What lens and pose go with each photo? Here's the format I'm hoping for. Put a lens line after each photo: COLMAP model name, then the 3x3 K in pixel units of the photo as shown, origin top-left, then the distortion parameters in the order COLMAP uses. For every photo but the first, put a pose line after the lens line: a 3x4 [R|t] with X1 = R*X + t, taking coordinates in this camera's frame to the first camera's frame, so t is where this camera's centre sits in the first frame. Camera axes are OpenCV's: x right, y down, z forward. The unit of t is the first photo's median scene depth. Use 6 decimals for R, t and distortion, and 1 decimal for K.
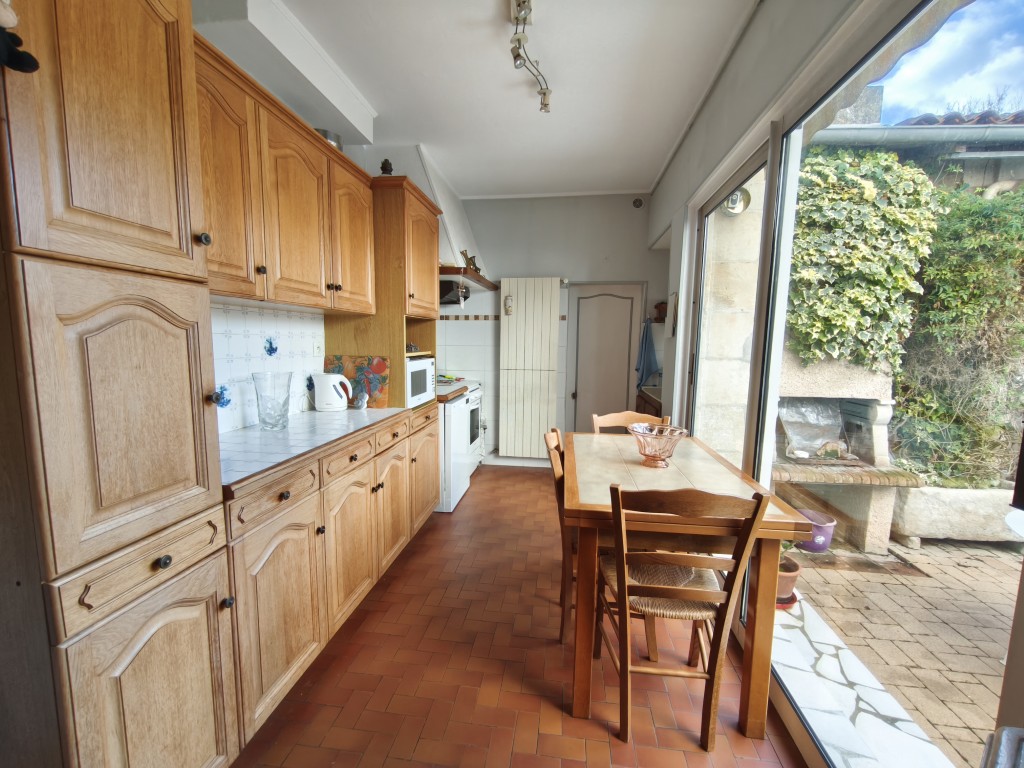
lens RADIAL K [[436.8, 0, 513.6], [0, 436.8, 388.5], [0, 0, 1]] dist [0.002691, 0.000345]
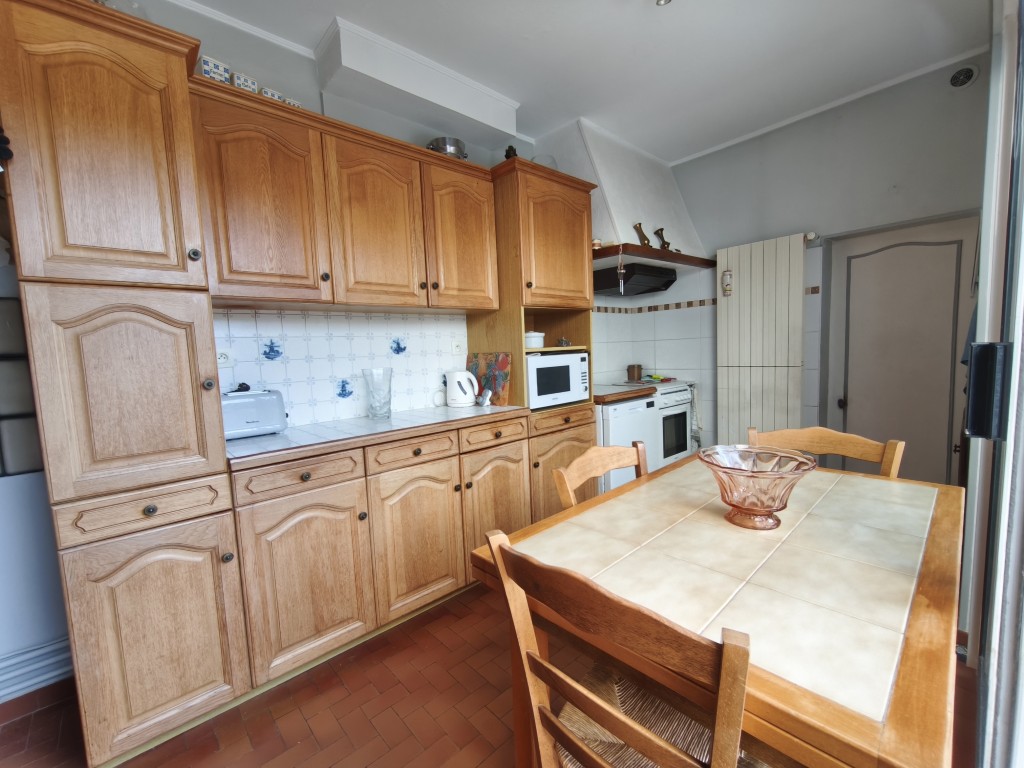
lens RADIAL K [[436.8, 0, 511.8], [0, 436.8, 387.8], [0, 0, 1]] dist [0.002691, 0.000345]
pose [[0.763998, 0.009618, -0.645146, 0.566108], [-0.018212, 0.999812, -0.006662, 0.018850], [0.644961, 0.016839, 0.764030, 0.473685]]
